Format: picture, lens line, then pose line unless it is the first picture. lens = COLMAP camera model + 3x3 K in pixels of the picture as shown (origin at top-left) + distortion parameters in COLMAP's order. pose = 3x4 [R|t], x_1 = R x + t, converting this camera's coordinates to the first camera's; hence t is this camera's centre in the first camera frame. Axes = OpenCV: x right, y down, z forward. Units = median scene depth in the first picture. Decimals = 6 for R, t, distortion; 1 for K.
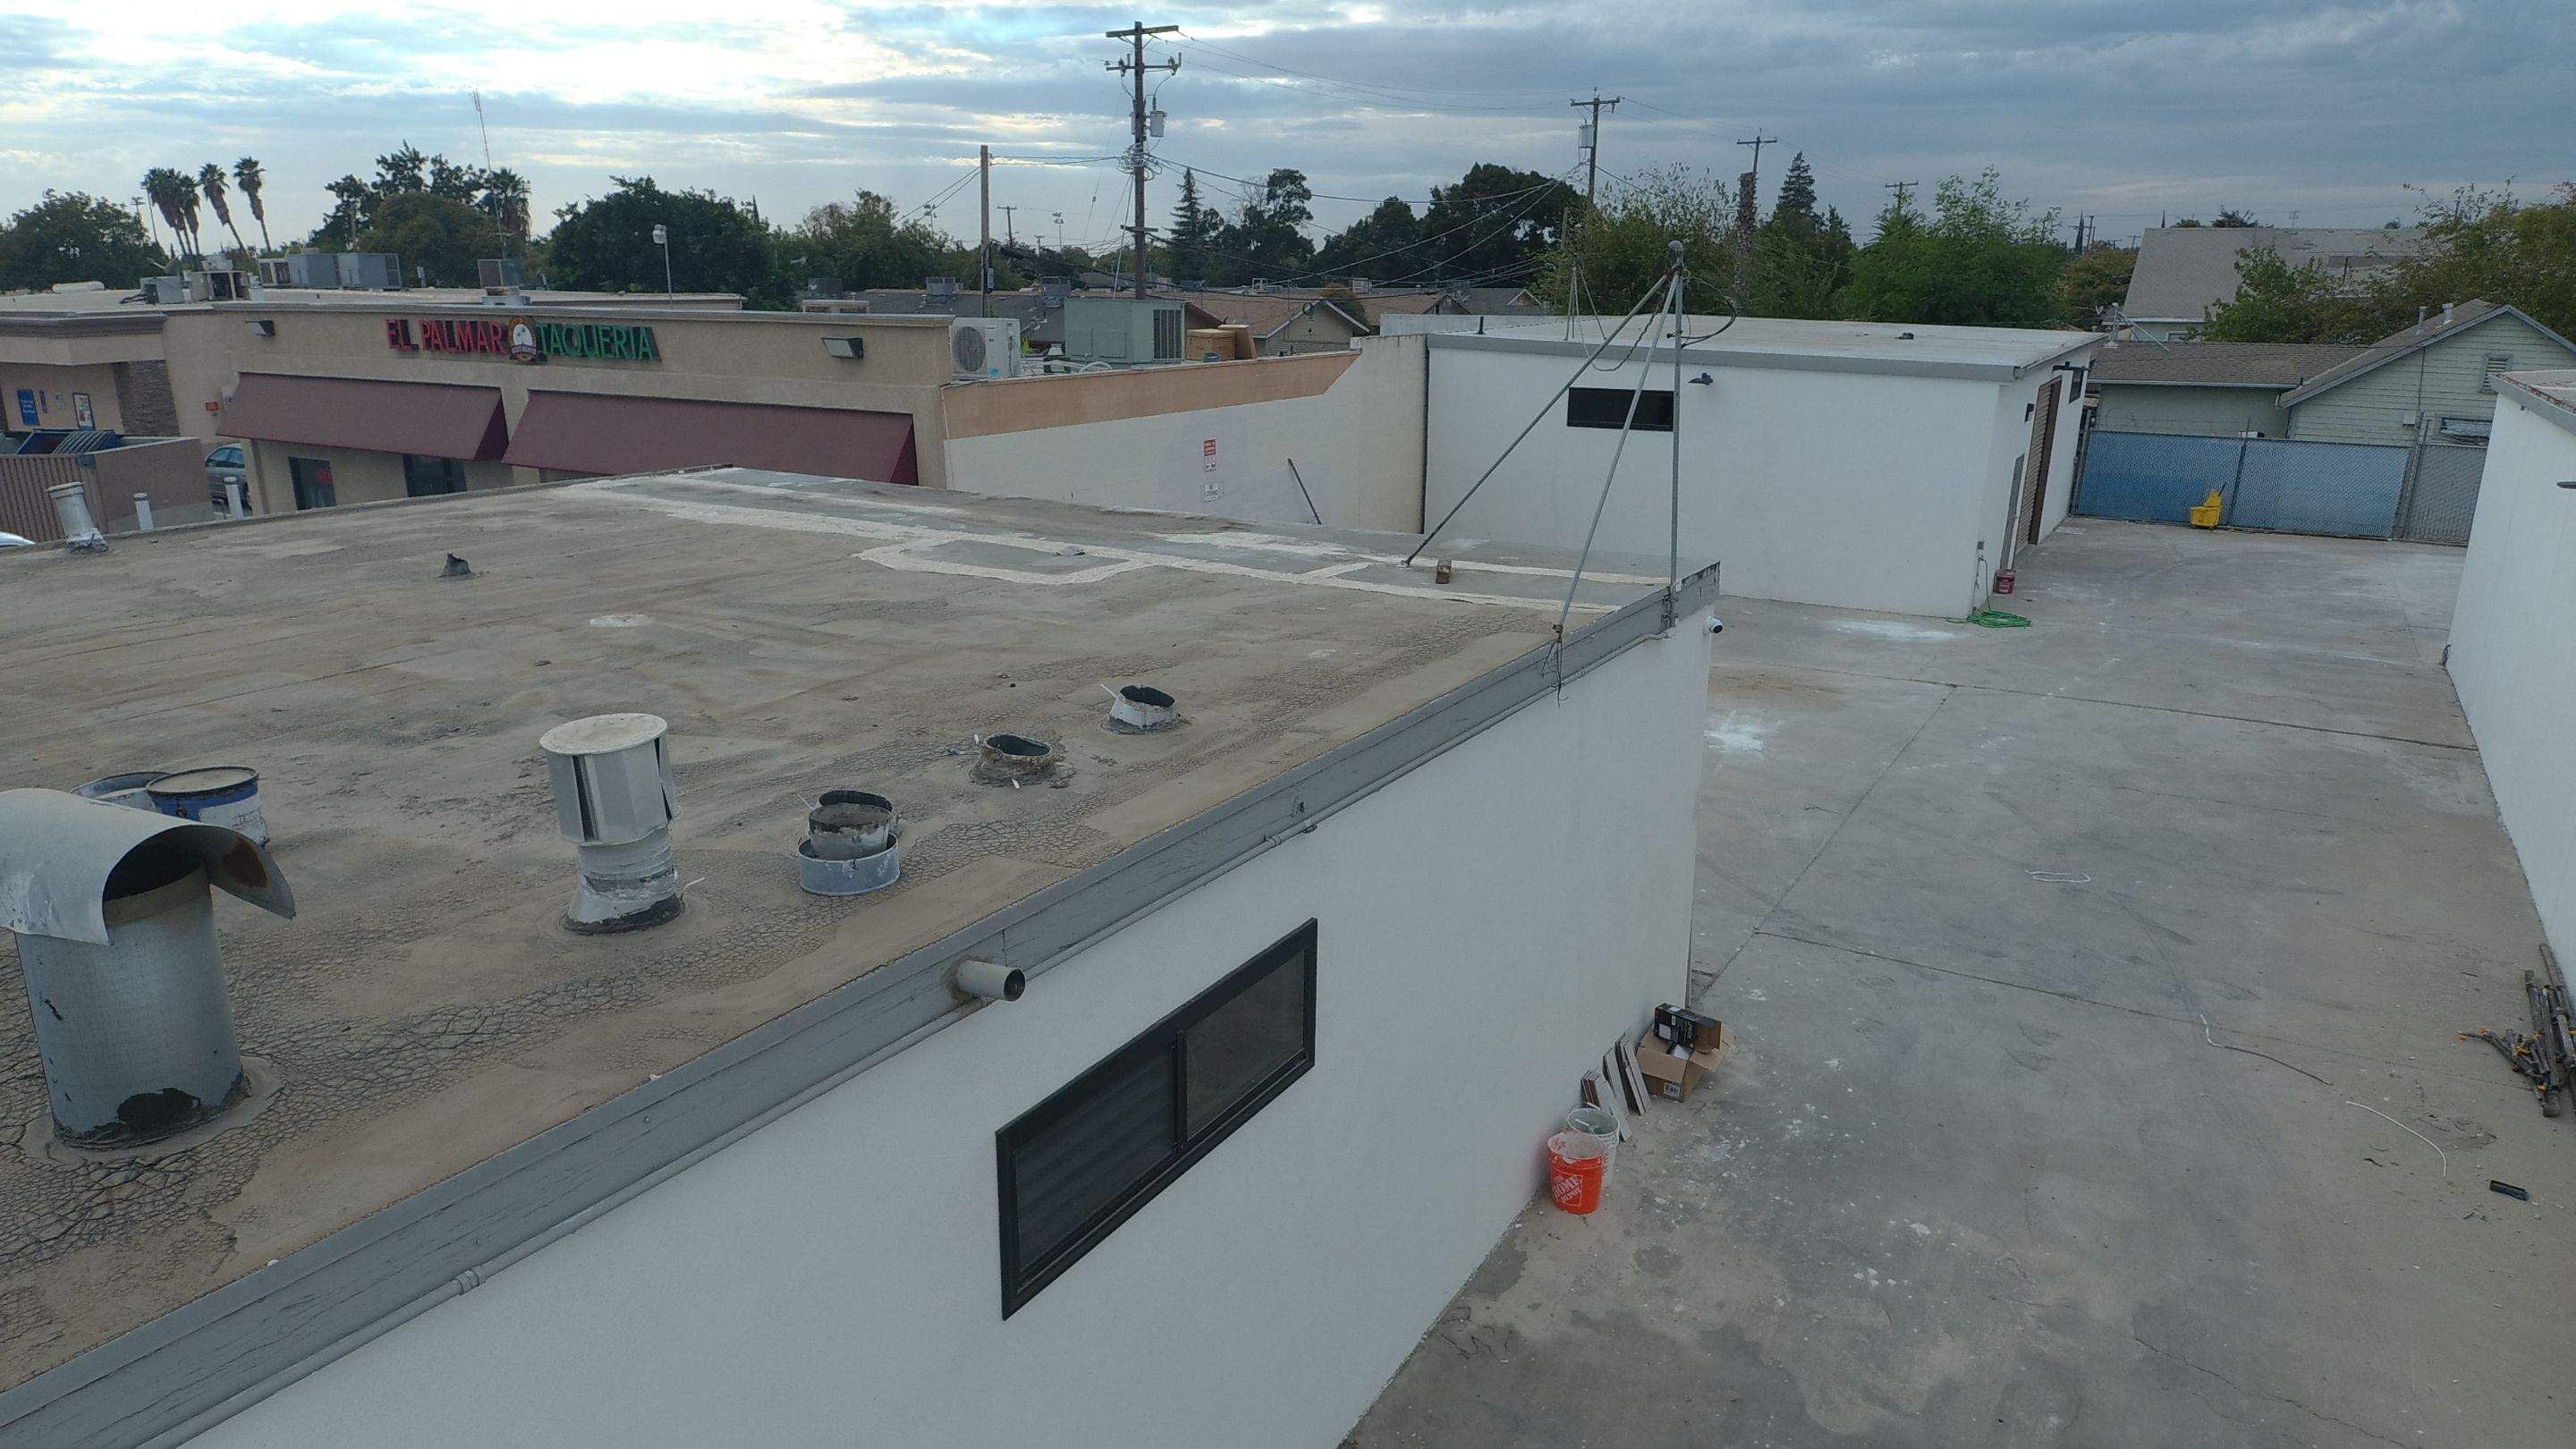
lens RADIAL K [[1540.7, 0, 1292.3], [0, 1540.7, 749.5], [0, 0, 1]] dist [0.091269, -0.125432]
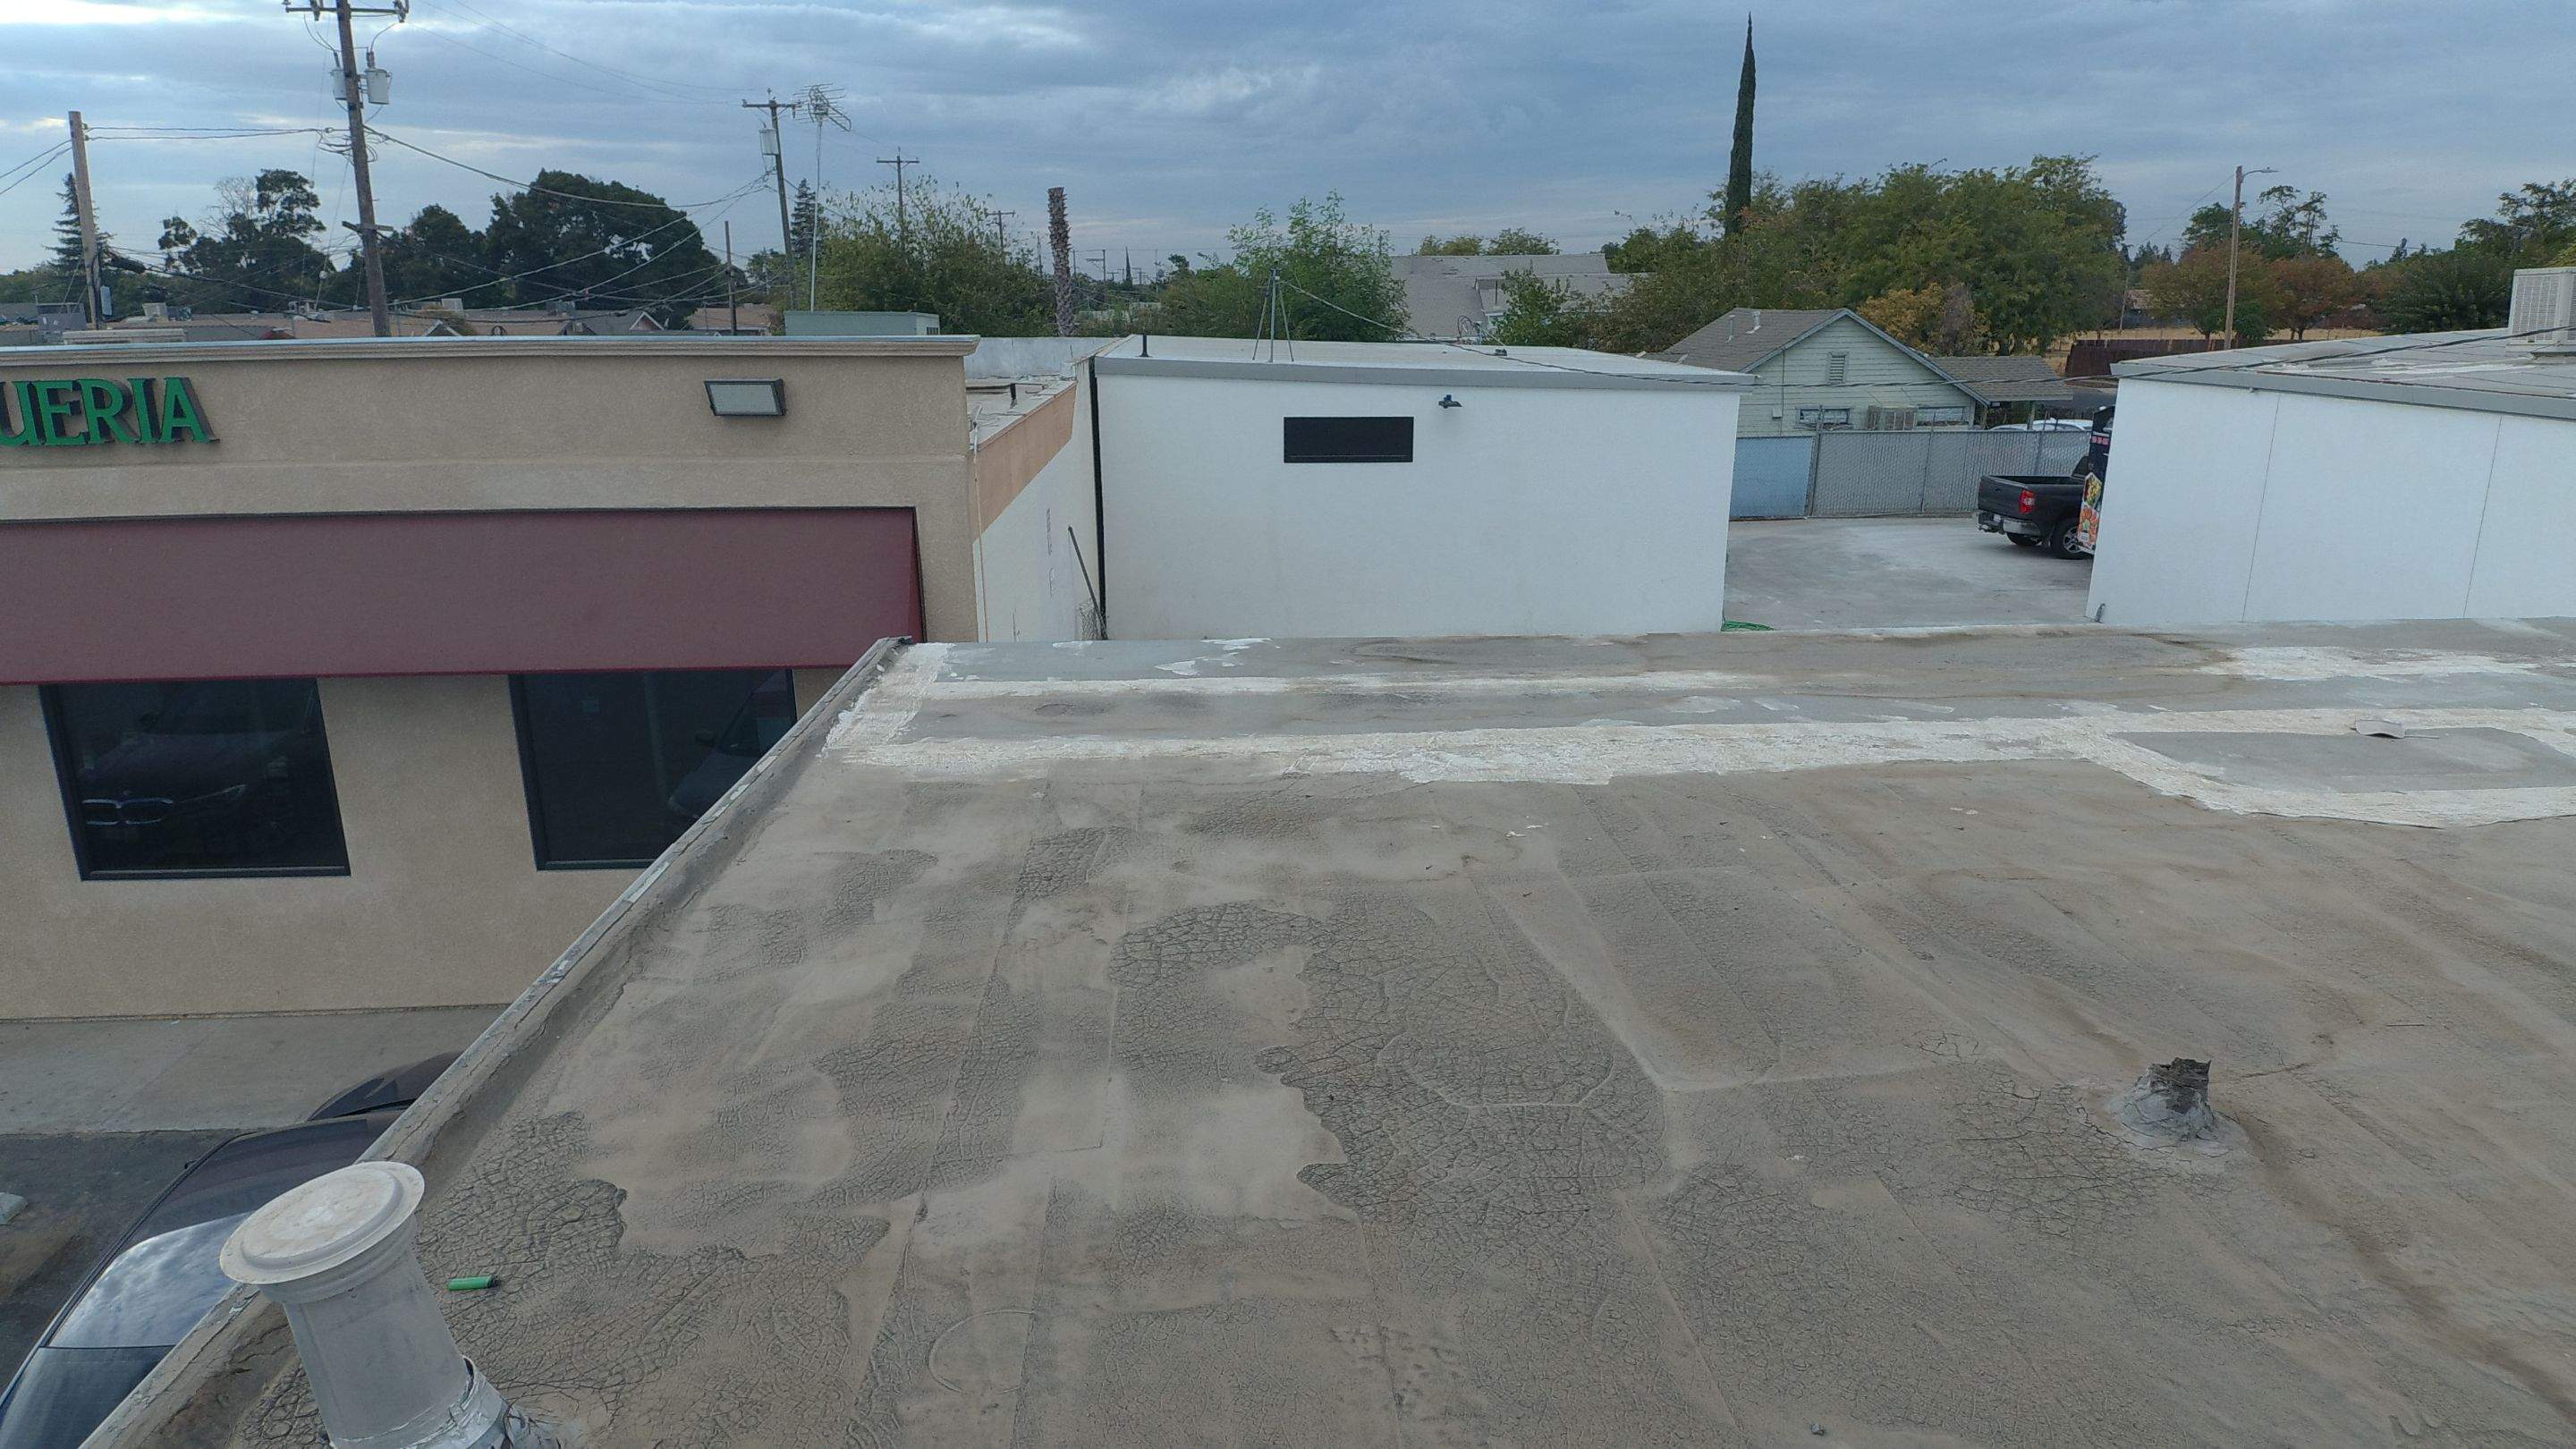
lens RADIAL K [[1540.7, 0, 1292.3], [0, 1540.7, 749.5], [0, 0, 1]] dist [0.091269, -0.125432]
pose [[0.821989, -0.161527, 0.546116, -0.187797], [0.170317, 0.984771, 0.034917, -0.050450], [-0.543439, 0.064311, 0.836982, 0.182412]]
